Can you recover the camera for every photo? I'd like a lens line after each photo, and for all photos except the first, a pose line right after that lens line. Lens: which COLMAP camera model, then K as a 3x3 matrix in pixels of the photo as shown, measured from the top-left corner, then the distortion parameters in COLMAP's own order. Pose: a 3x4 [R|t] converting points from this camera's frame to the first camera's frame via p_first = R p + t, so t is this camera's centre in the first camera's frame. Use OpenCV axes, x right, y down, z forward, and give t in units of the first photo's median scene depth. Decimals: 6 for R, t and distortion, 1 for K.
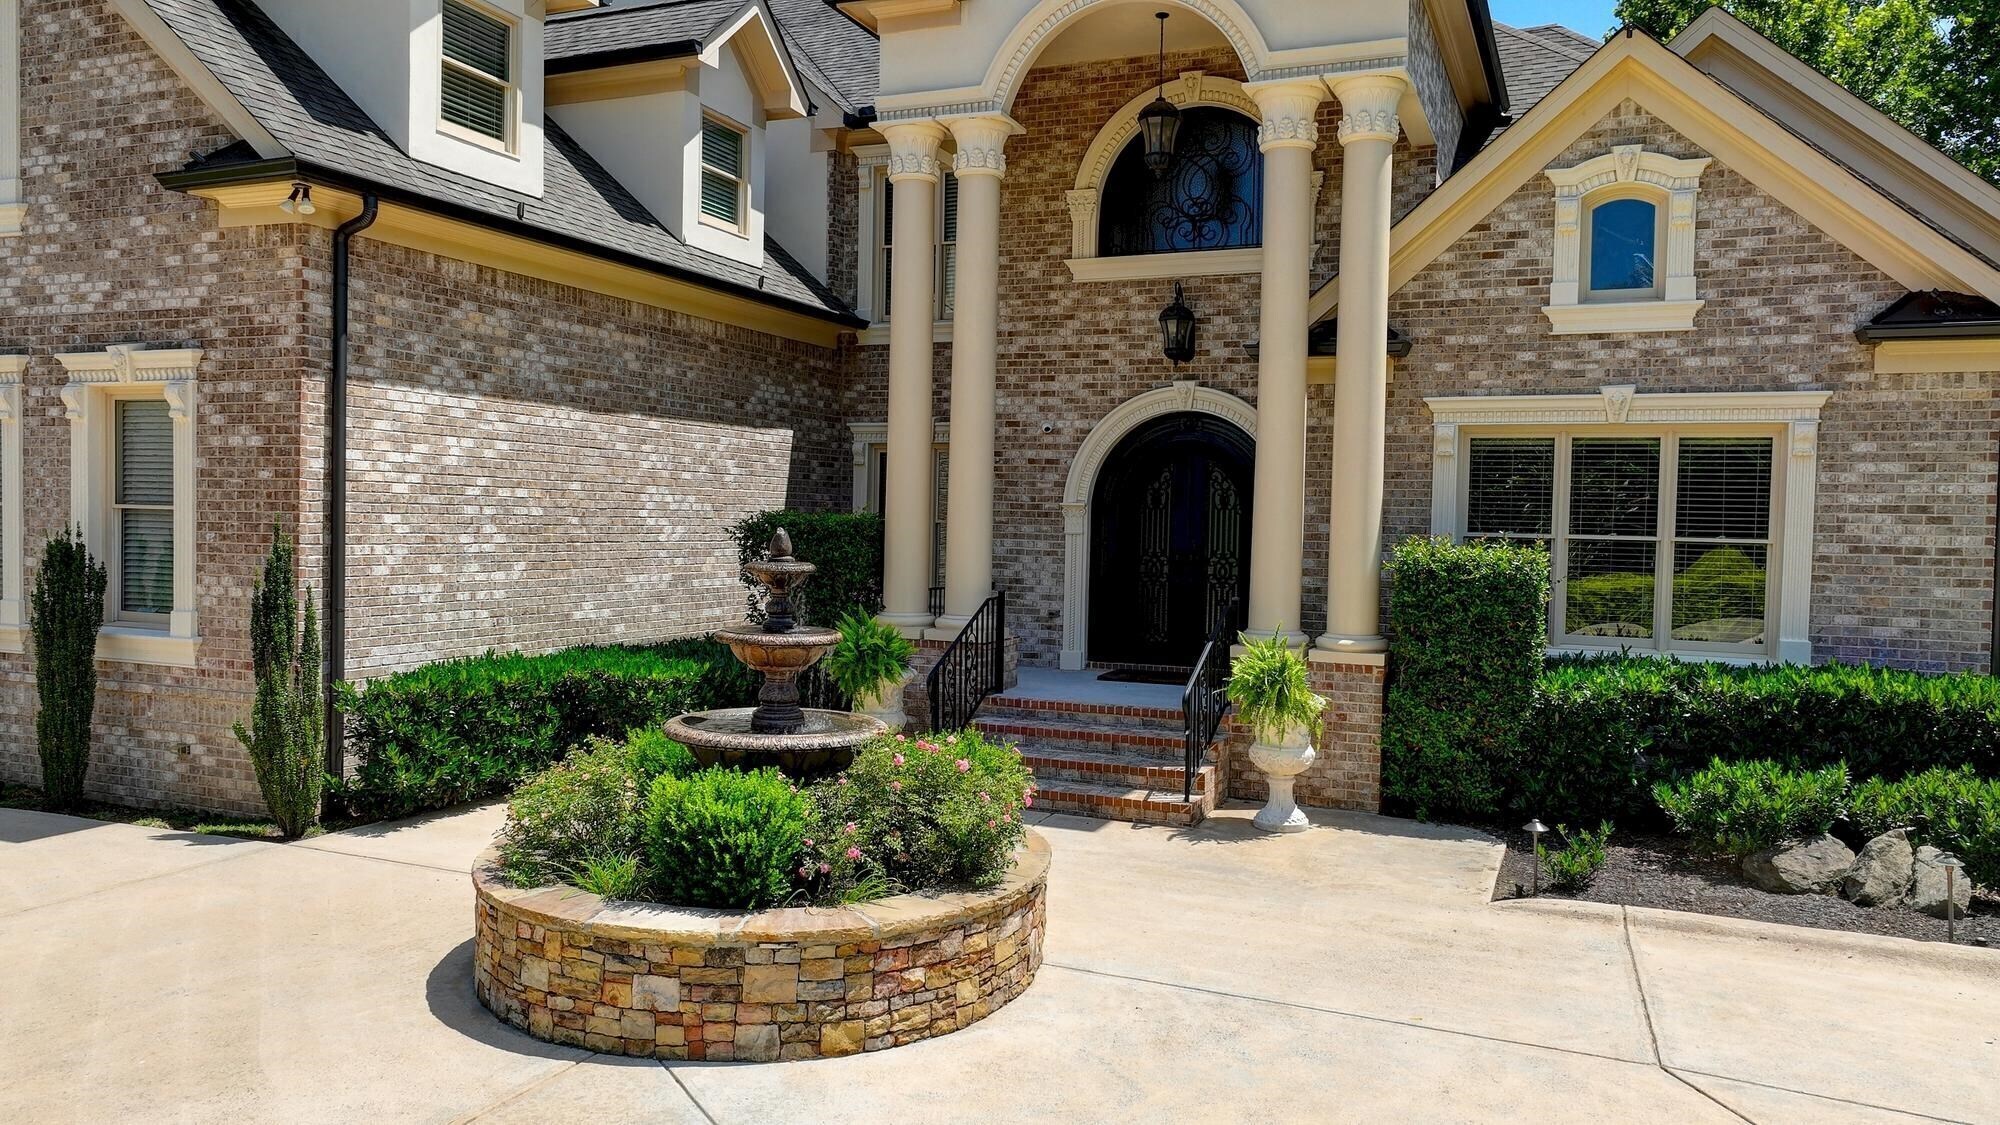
lens RADIAL K [[1417.7, 0, 997.6], [0, 1417.7, 568.6], [0, 0, 1]] dist [-0.008398, 0.022420]
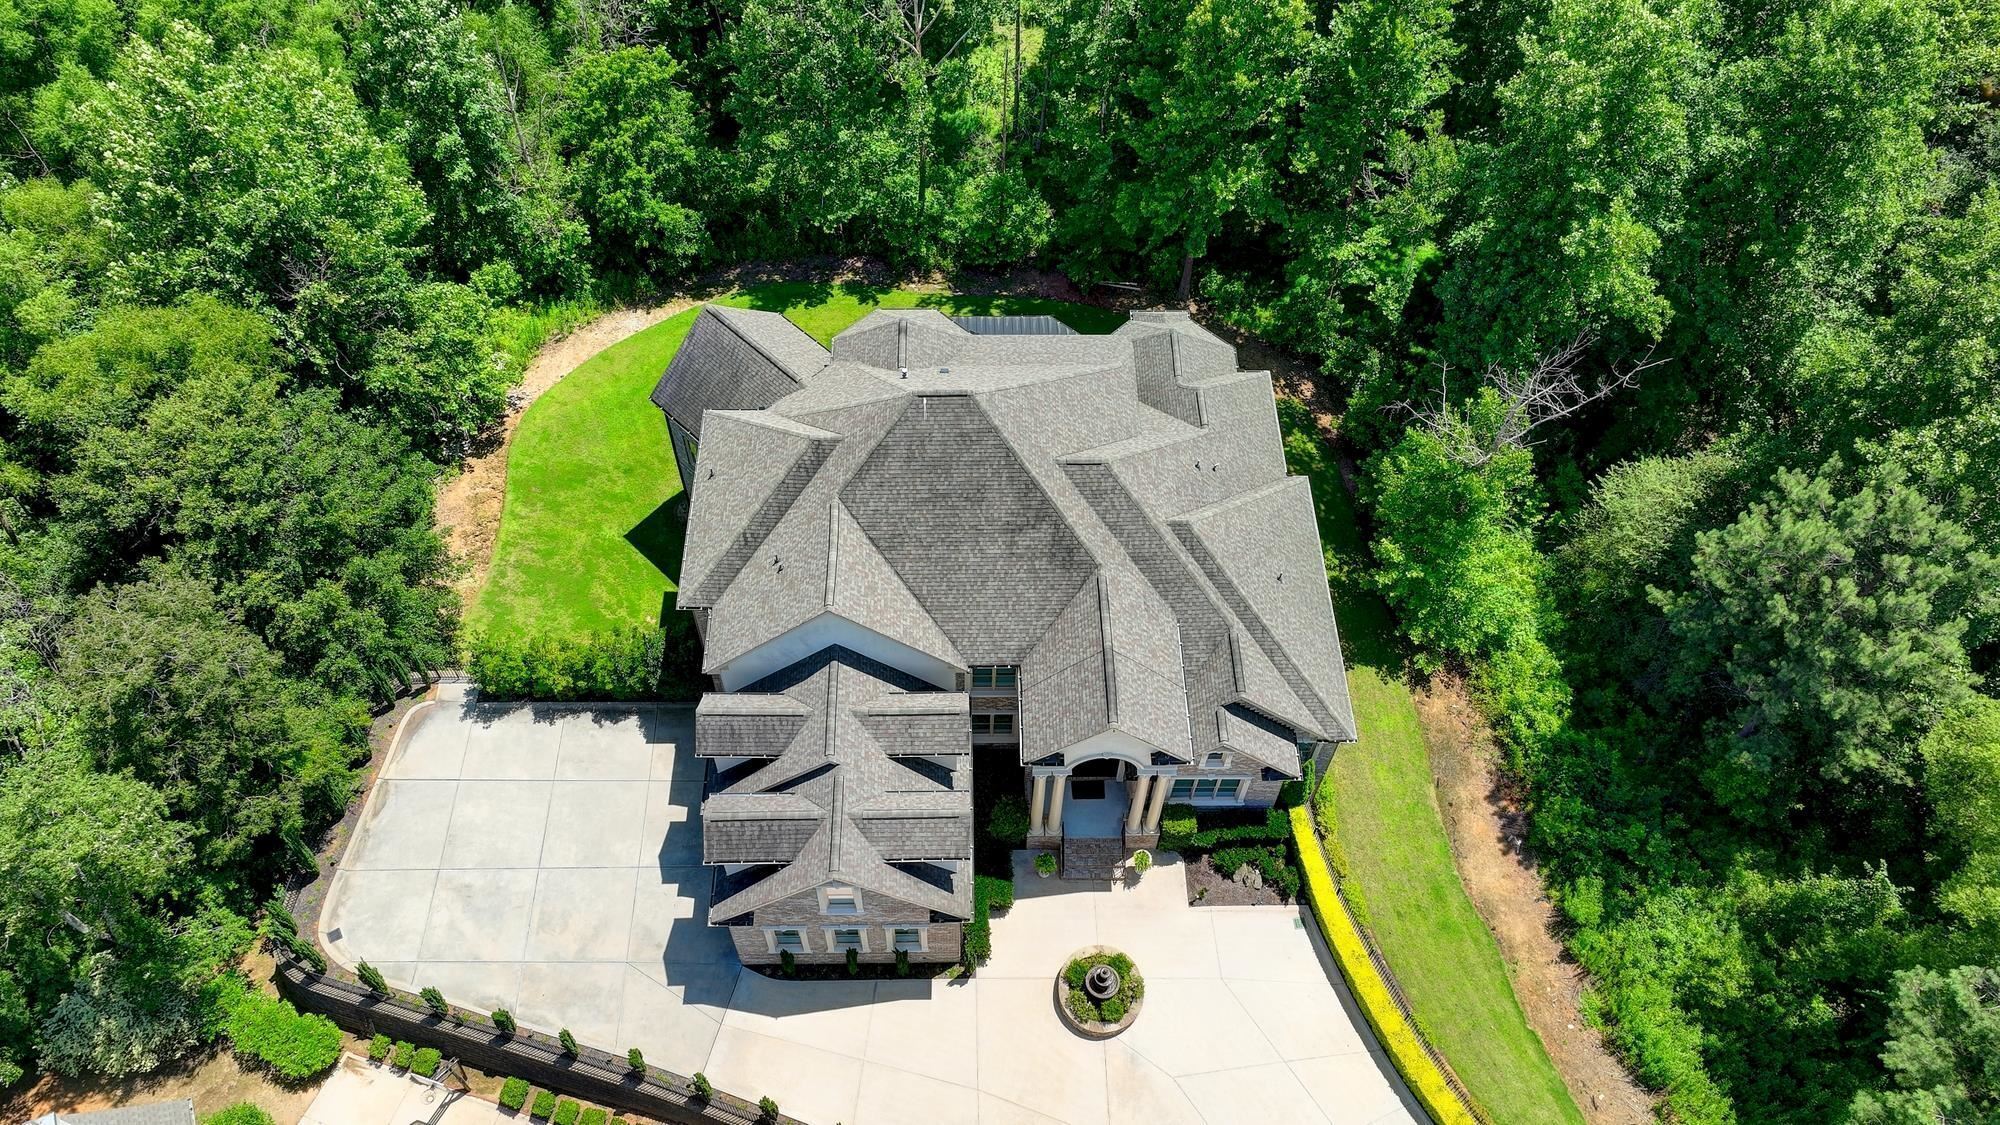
lens RADIAL K [[1417.7, 0, 997.6], [0, 1417.7, 568.6], [0, 0, 1]] dist [-0.008398, 0.022420]
pose [[0.912259, -0.332320, 0.239474, -1.010157], [0.009018, 0.600783, 0.799361, -4.124630], [-0.409516, -0.727064, 0.551067, -0.660172]]
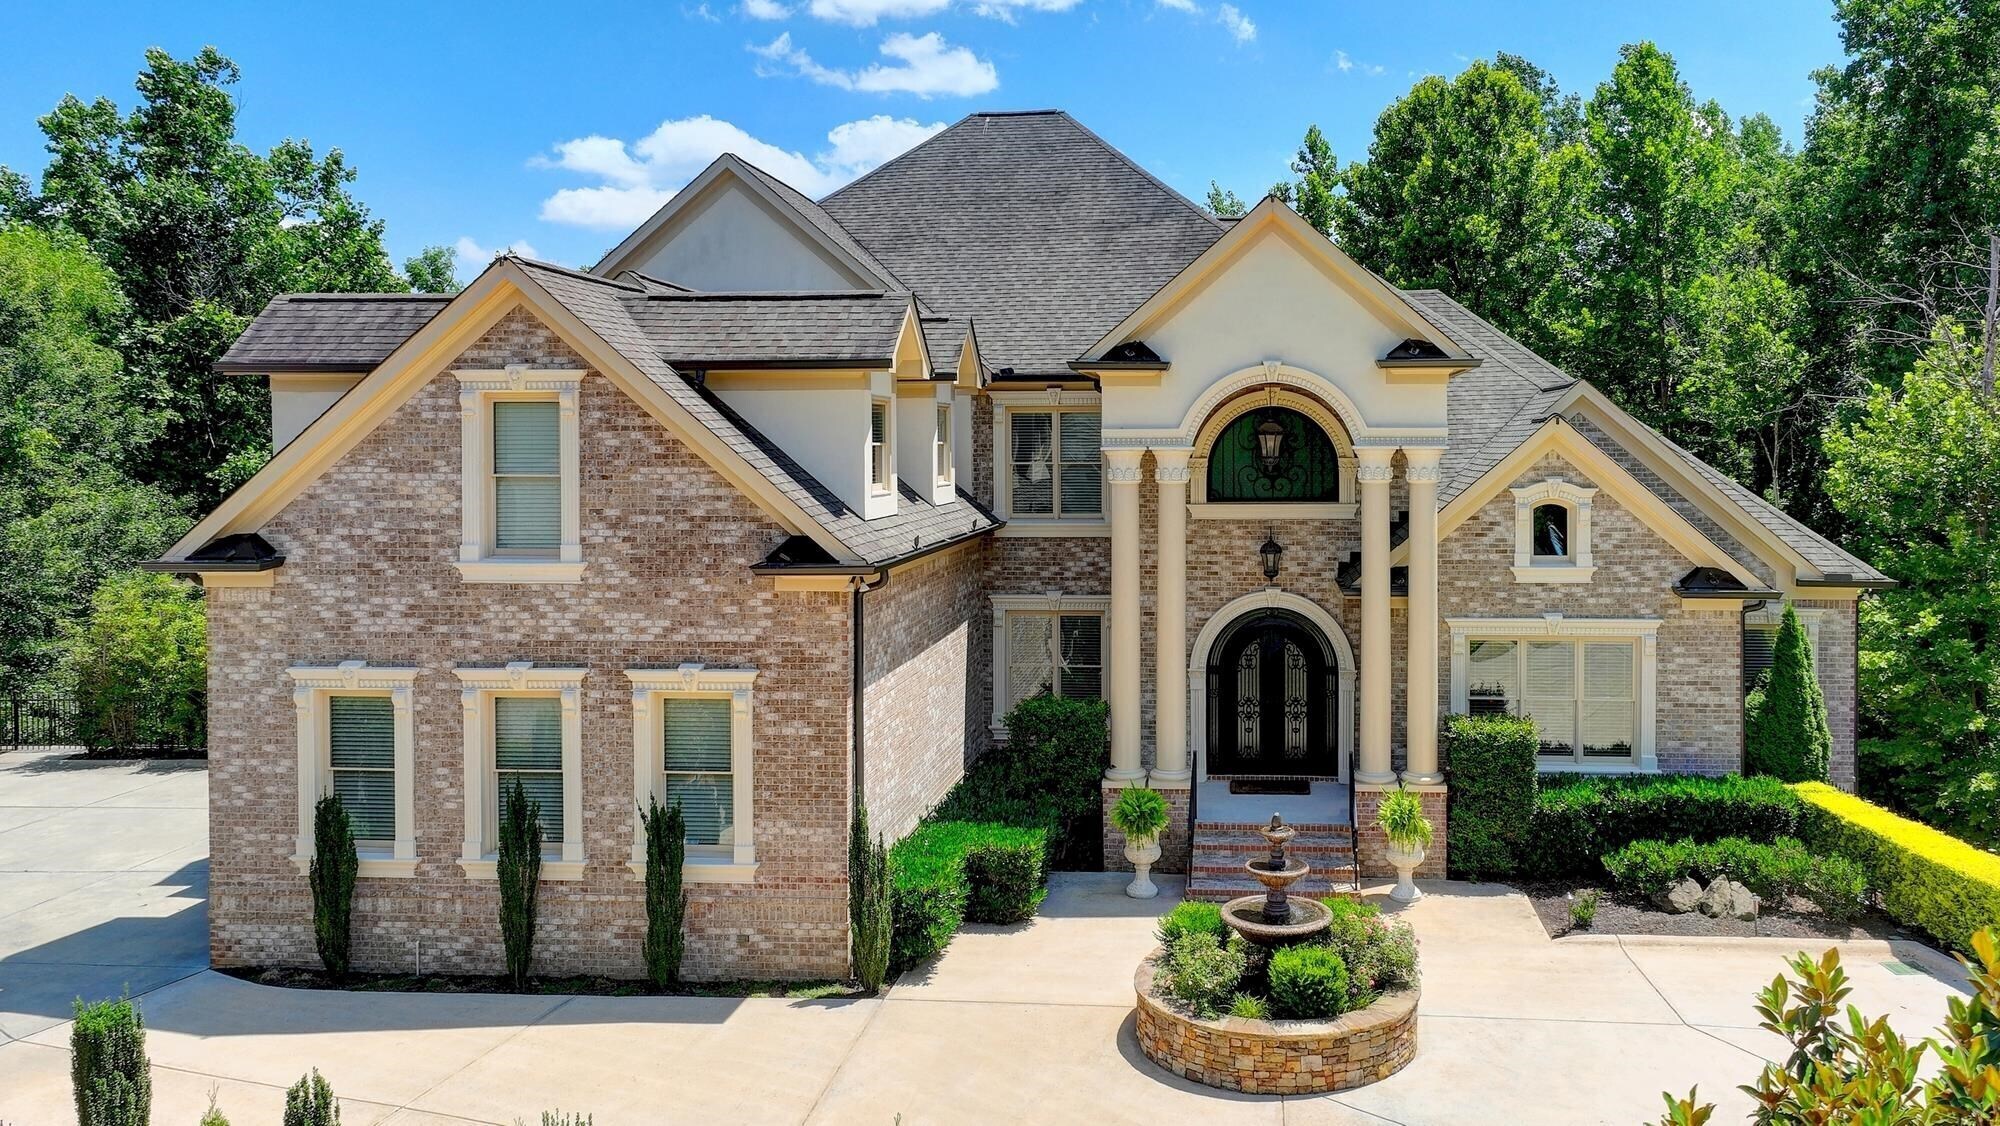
lens RADIAL K [[1482.5, 0, 1166.8], [0, 1482.5, 459.7], [0, 0, 1]] dist [0.001950, 0.002235]
pose [[0.943834, -0.027804, 0.329248, -0.641363], [0.032976, 0.999405, -0.010134, -0.334829], [-0.328770, 0.020422, 0.944189, -0.602217]]
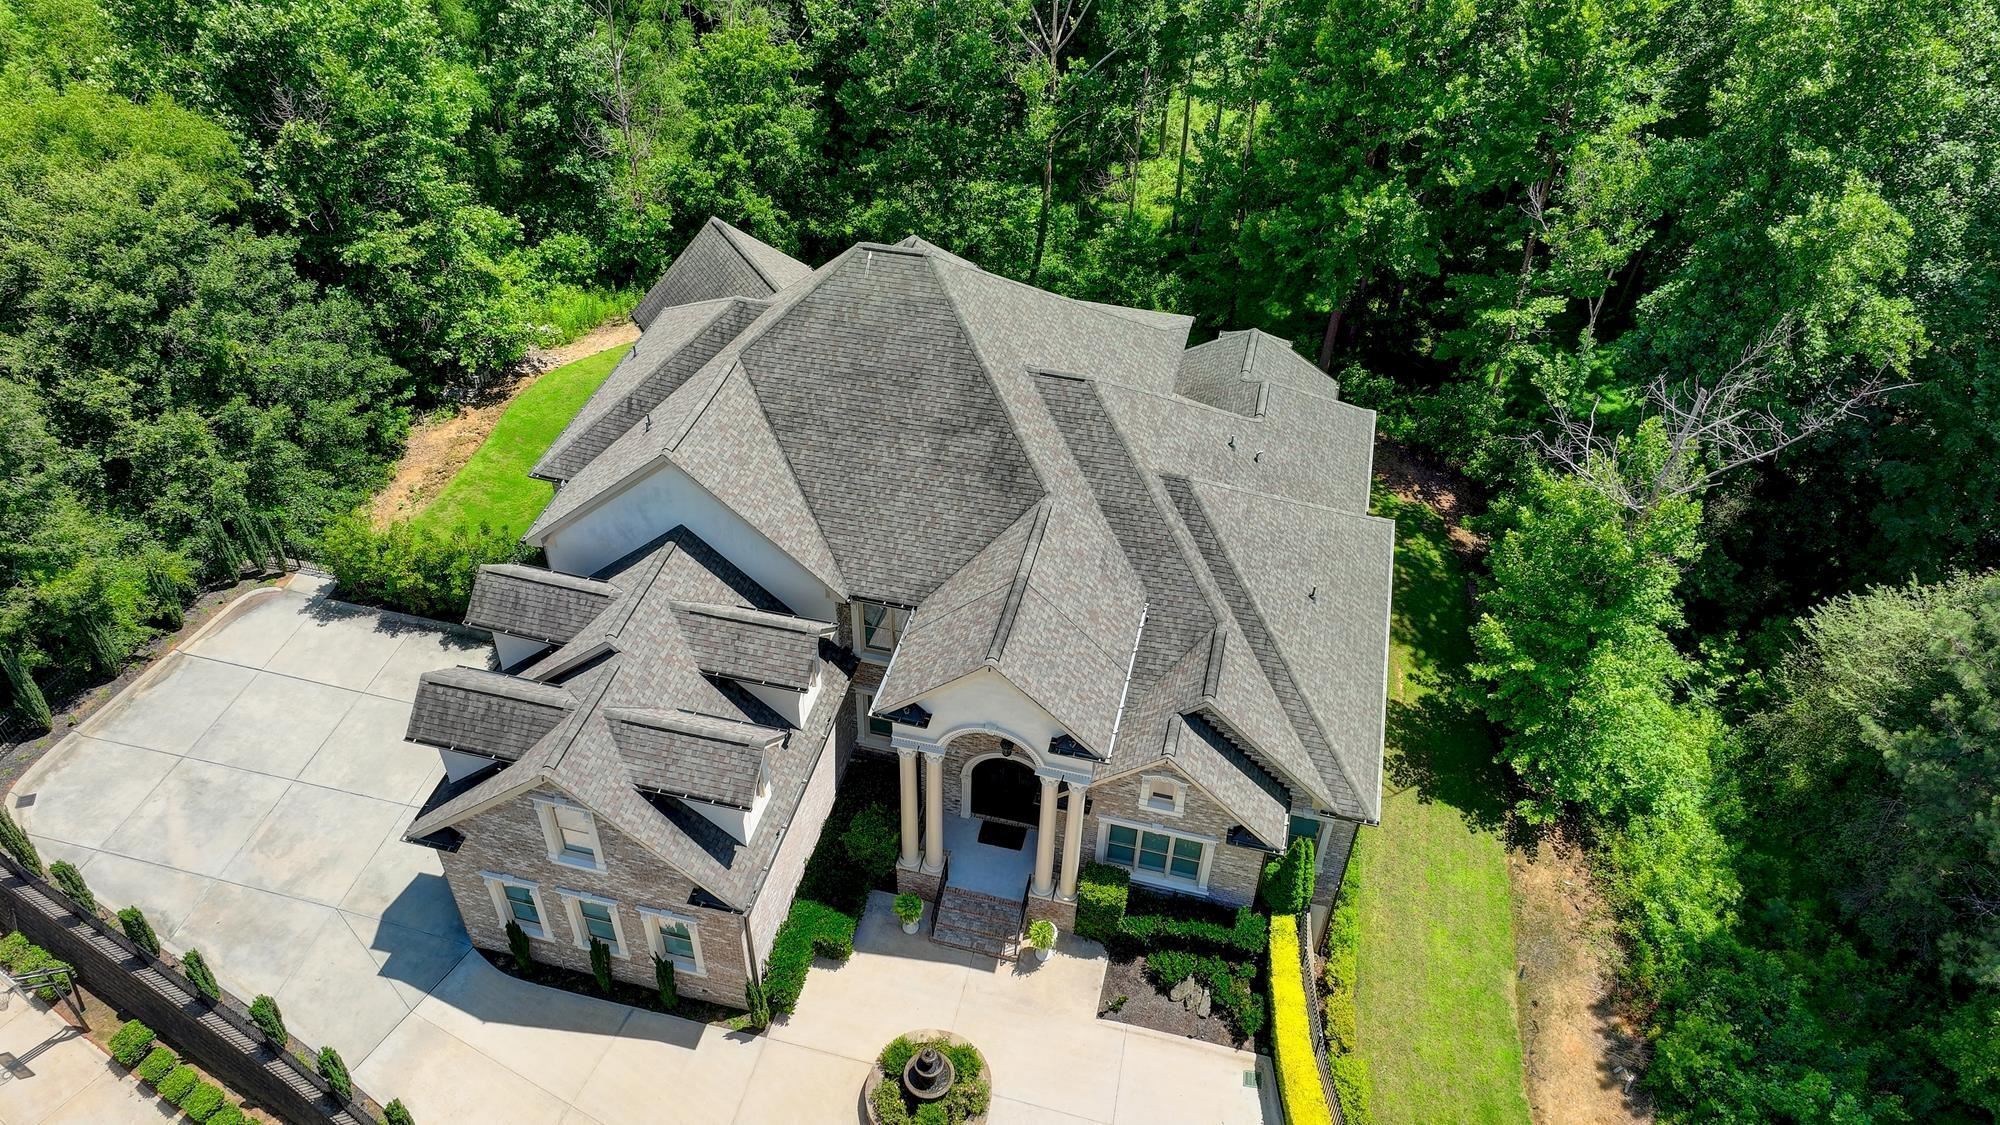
lens RADIAL K [[1417.7, 0, 997.6], [0, 1417.7, 568.6], [0, 0, 1]] dist [-0.008398, 0.022420]
pose [[0.986342, -0.104998, 0.126903, -0.225873], [-0.000190, 0.769740, 0.638357, -2.586851], [-0.164708, -0.629663, 0.759207, -0.910648]]
